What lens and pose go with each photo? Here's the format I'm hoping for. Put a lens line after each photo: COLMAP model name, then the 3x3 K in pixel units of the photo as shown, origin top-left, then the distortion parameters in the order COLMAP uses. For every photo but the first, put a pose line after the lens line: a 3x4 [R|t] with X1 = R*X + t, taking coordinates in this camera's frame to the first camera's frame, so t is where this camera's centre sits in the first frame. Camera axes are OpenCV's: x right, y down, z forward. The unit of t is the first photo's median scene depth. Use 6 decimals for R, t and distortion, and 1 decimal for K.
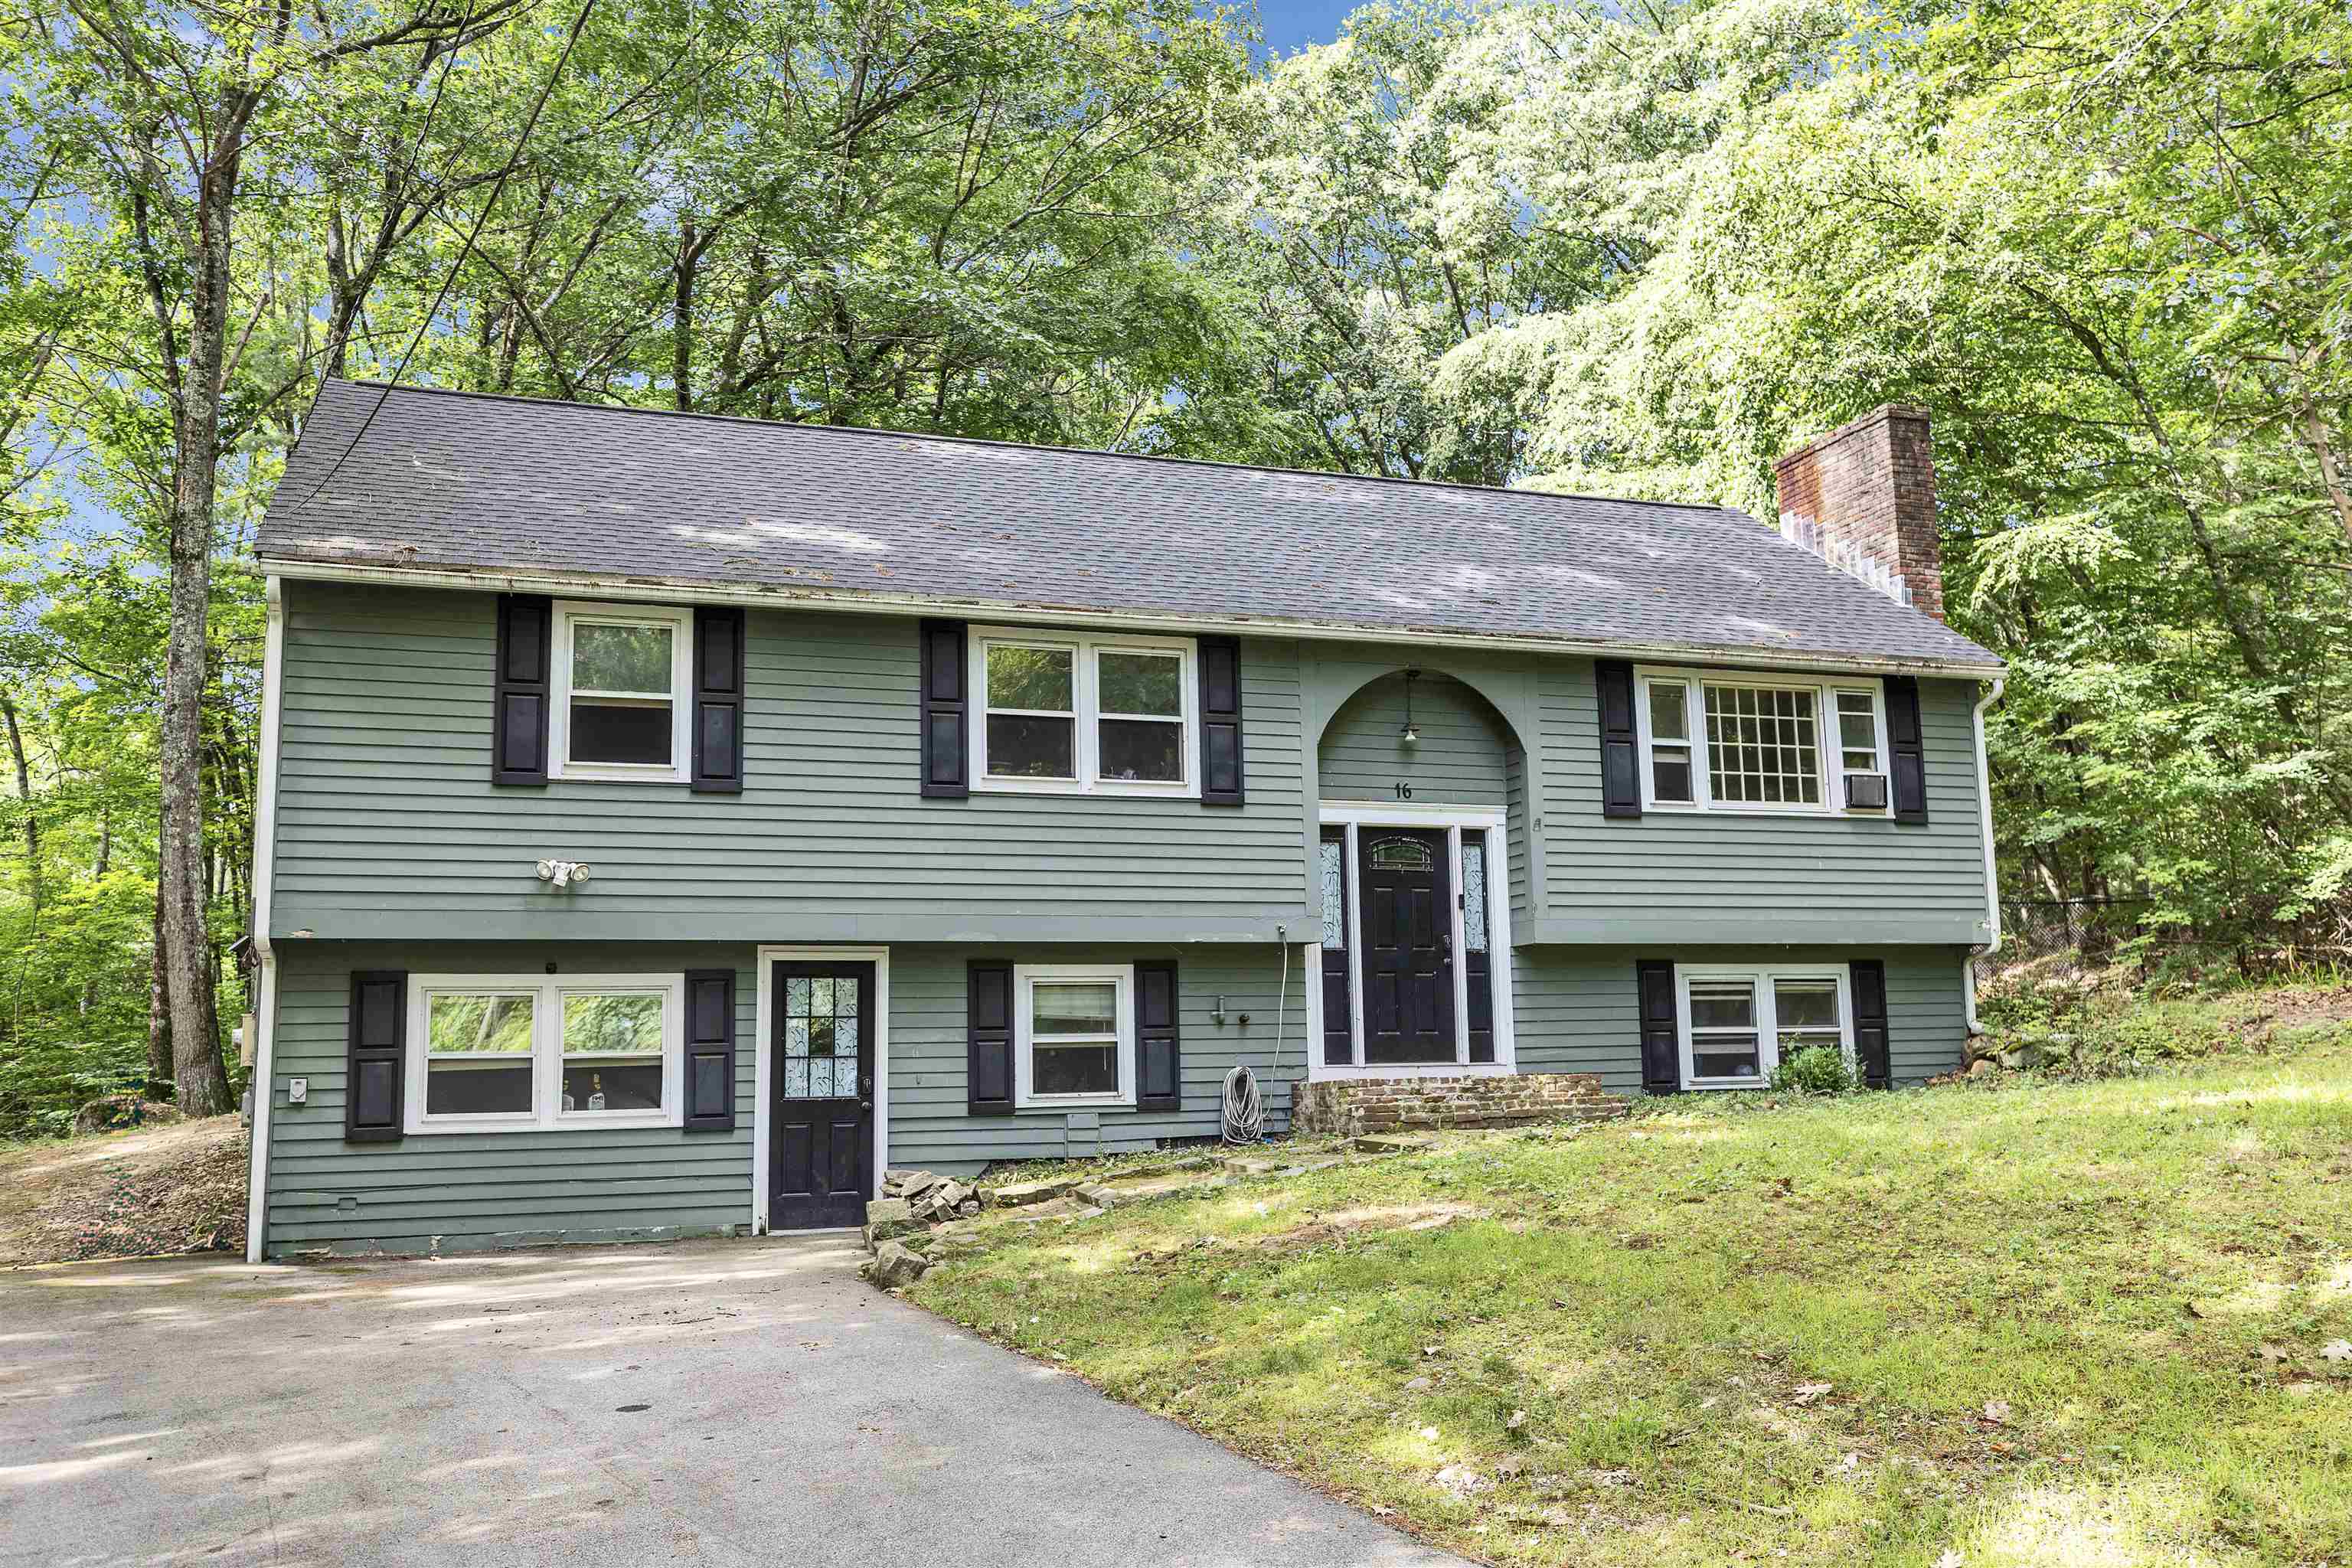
lens RADIAL K [[1886.7, 0, 1180.7], [0, 1886.7, 713.7], [0, 0, 1]] dist [-0.006159, 0.000098]
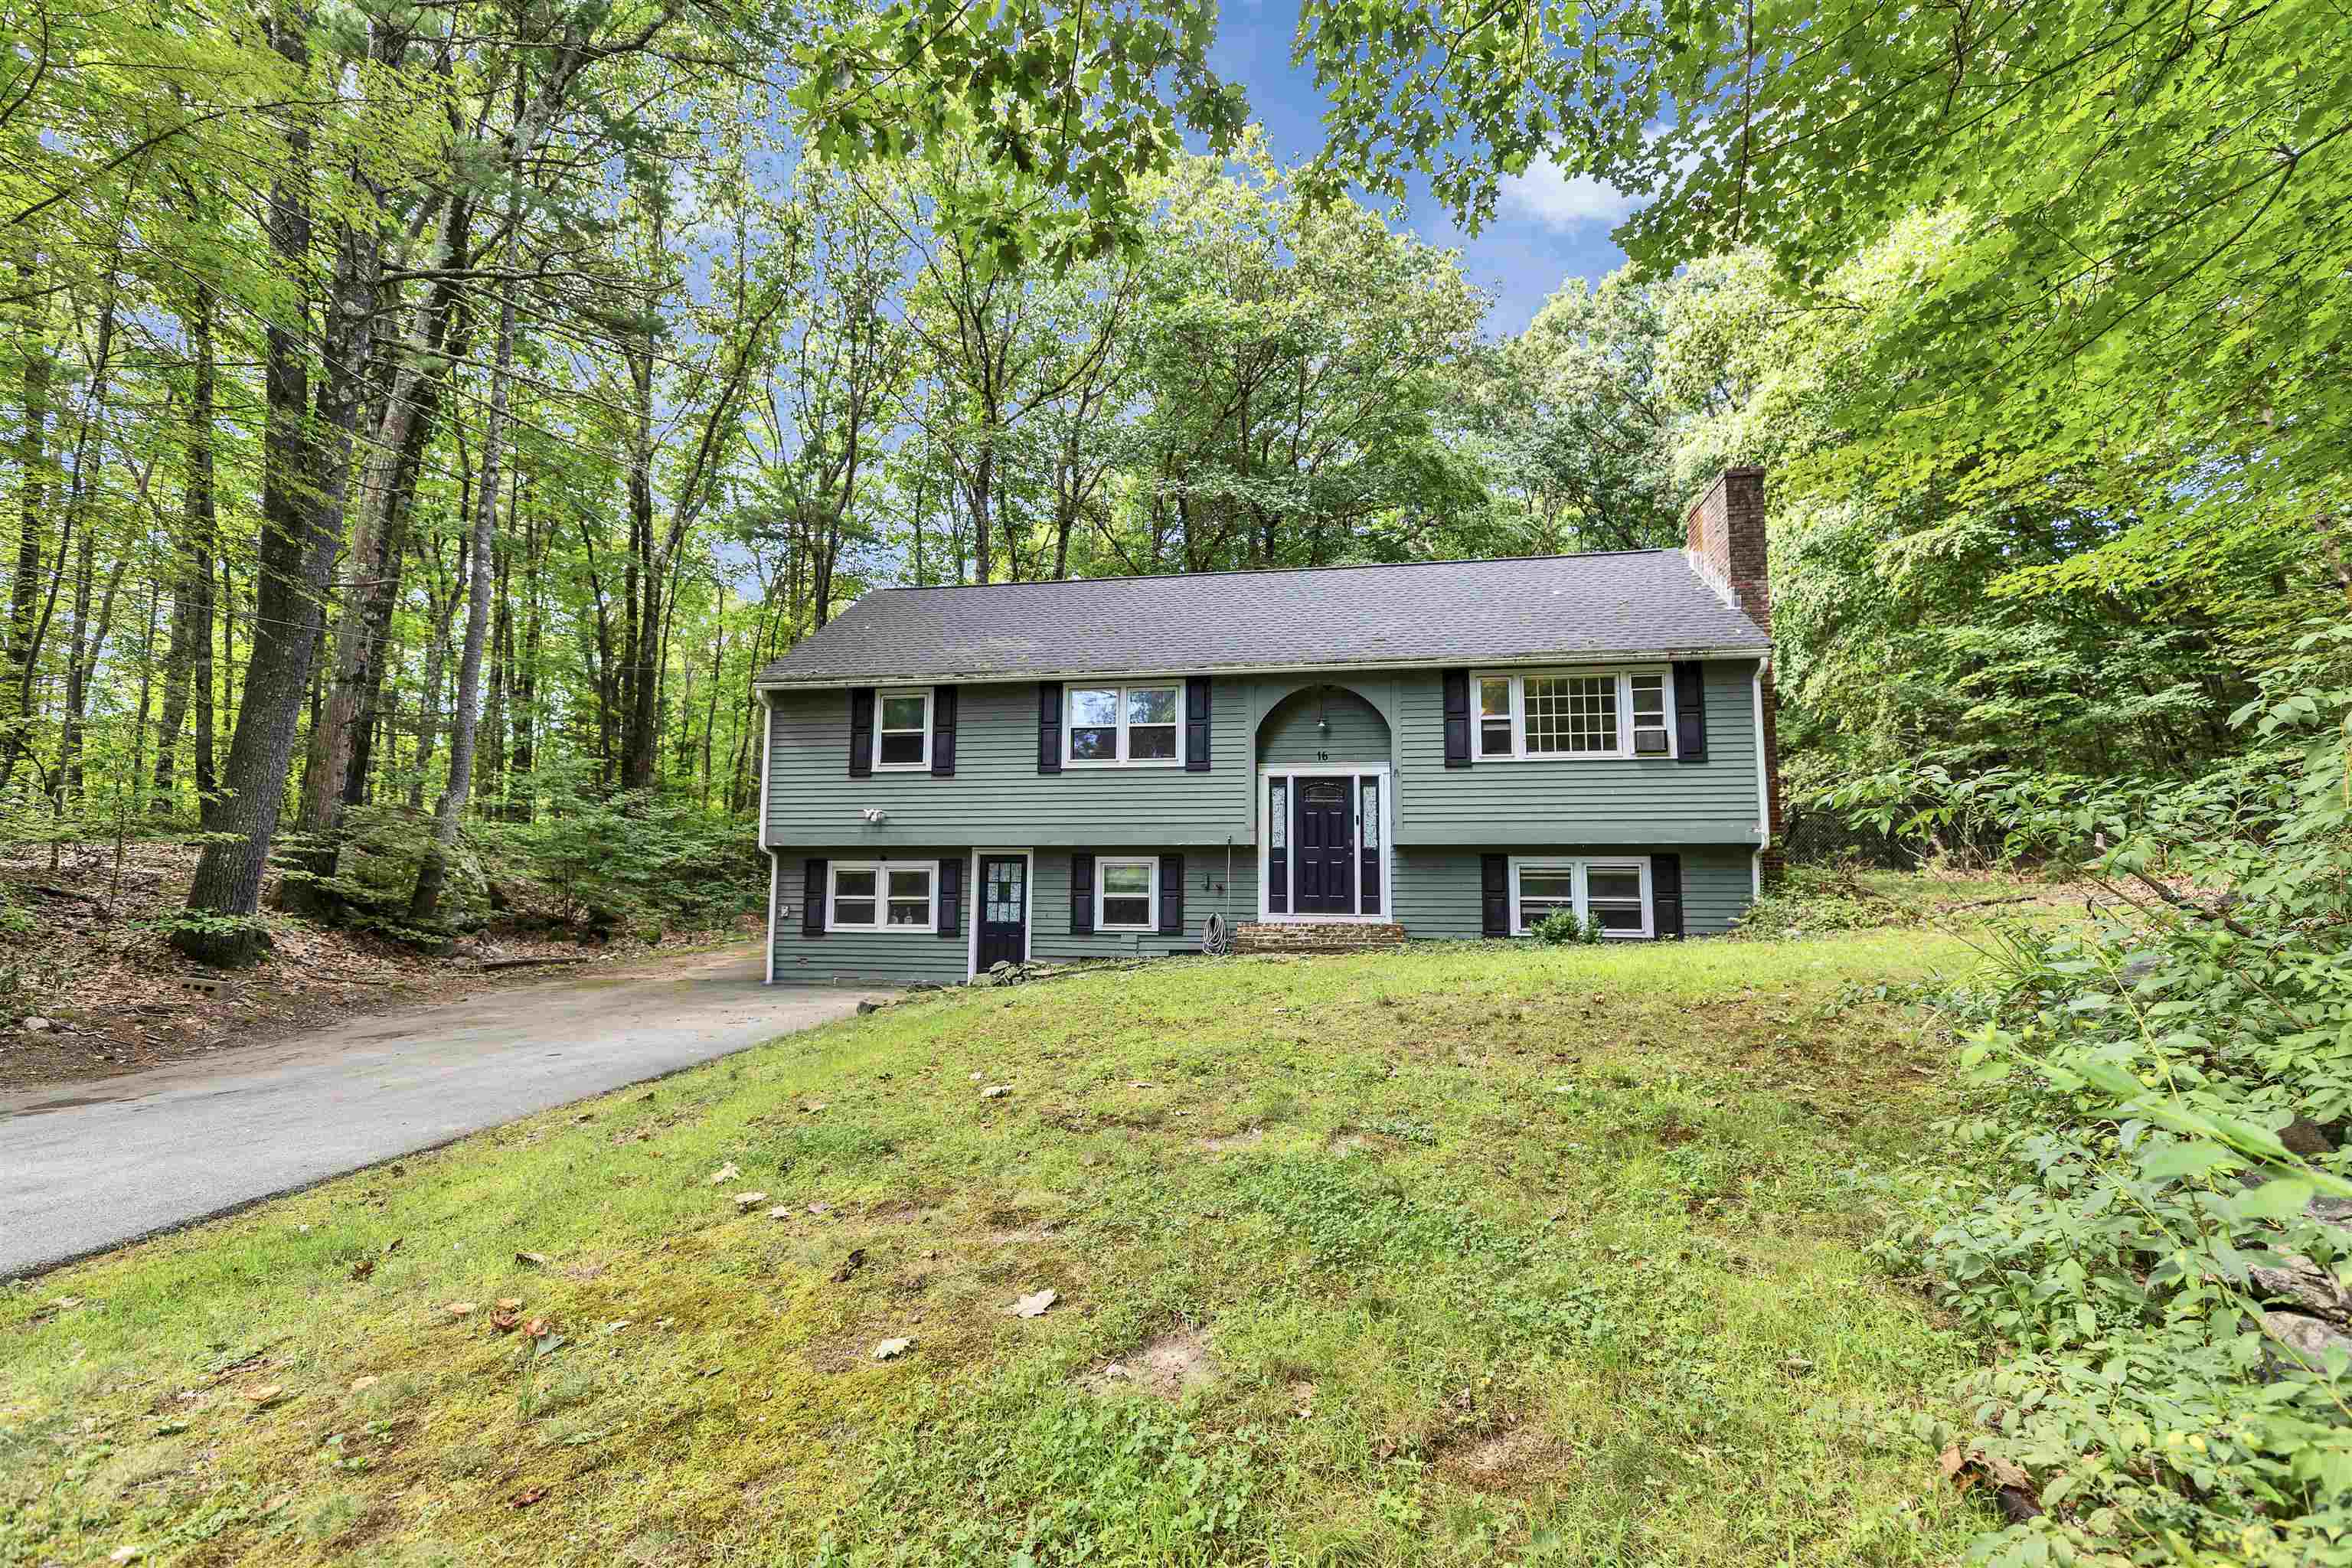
lens RADIAL K [[1039.4, 0, 1172.0], [0, 1039.4, 723.0], [0, 0, 1]] dist [0.003700, -0.000151]
pose [[0.867469, -0.057415, -0.494168, 0.503521], [0.068766, 0.997621, 0.004804, -0.003582], [0.492716, -0.038150, 0.869353, 0.112990]]
